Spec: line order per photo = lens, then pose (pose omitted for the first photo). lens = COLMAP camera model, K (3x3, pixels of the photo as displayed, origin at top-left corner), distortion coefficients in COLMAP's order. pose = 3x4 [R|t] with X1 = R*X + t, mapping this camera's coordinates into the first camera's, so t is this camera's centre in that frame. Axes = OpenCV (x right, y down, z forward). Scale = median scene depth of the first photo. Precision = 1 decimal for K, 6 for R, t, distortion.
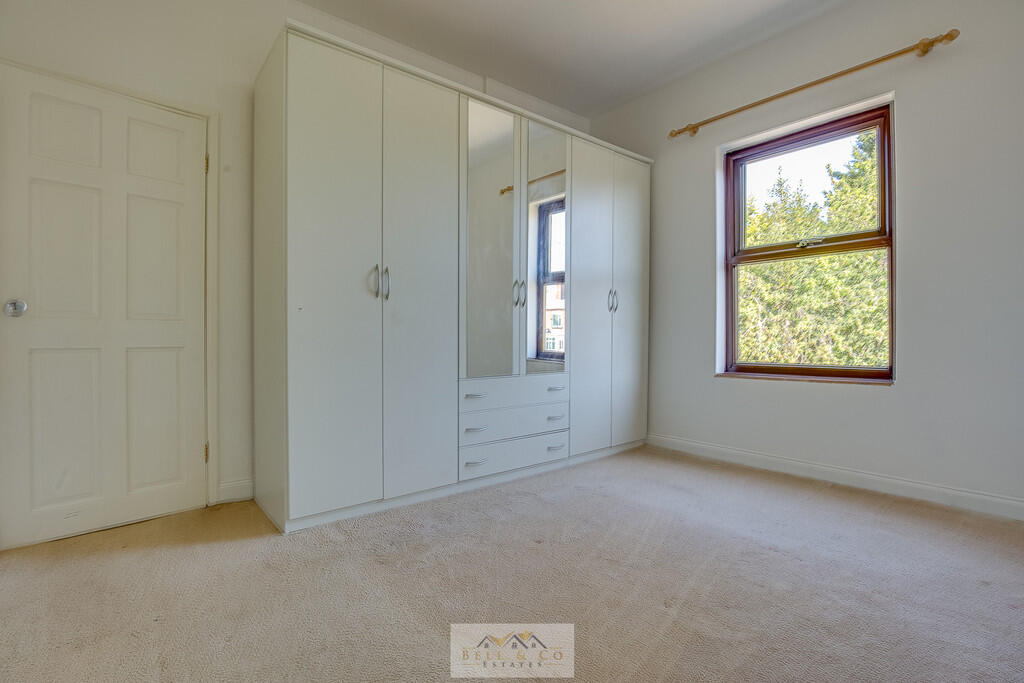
lens RADIAL K [[490.2, 0, 512.0], [0, 490.2, 341.5], [0, 0, 1]] dist [-0.001586, -0.000148]
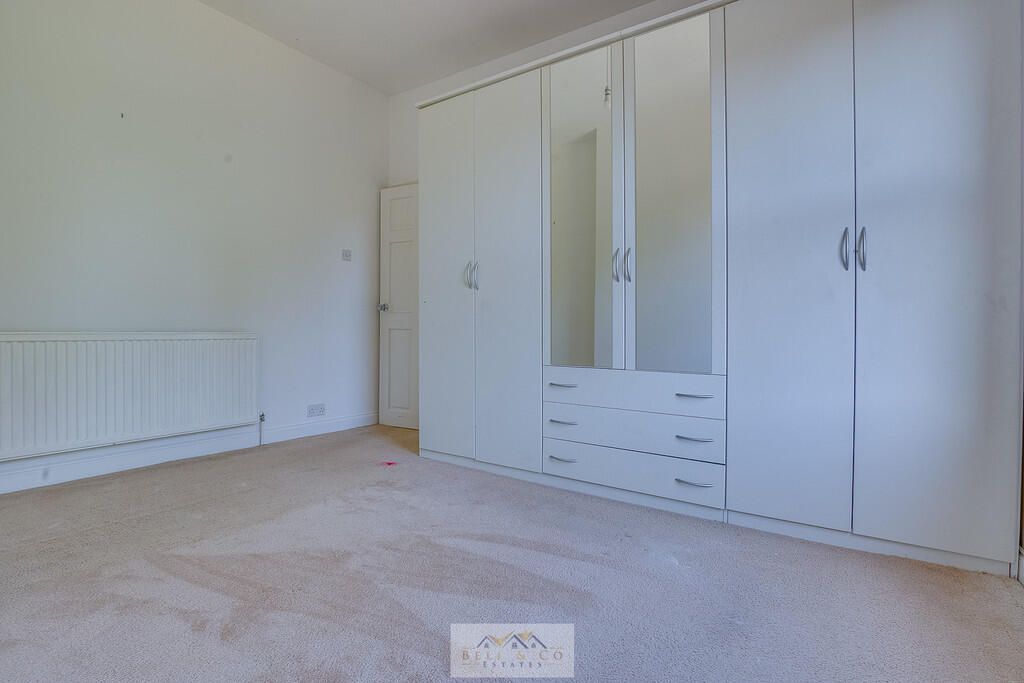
lens RADIAL K [[521.6, 0, 511.6], [0, 521.6, 323.3], [0, 0, 1]] dist [0.002069, 0.000156]
pose [[0.249403, -0.001418, -0.968399, 0.848238], [-0.007040, 0.999970, -0.003277, -0.001312], [0.968374, 0.007635, 0.249386, 0.674870]]
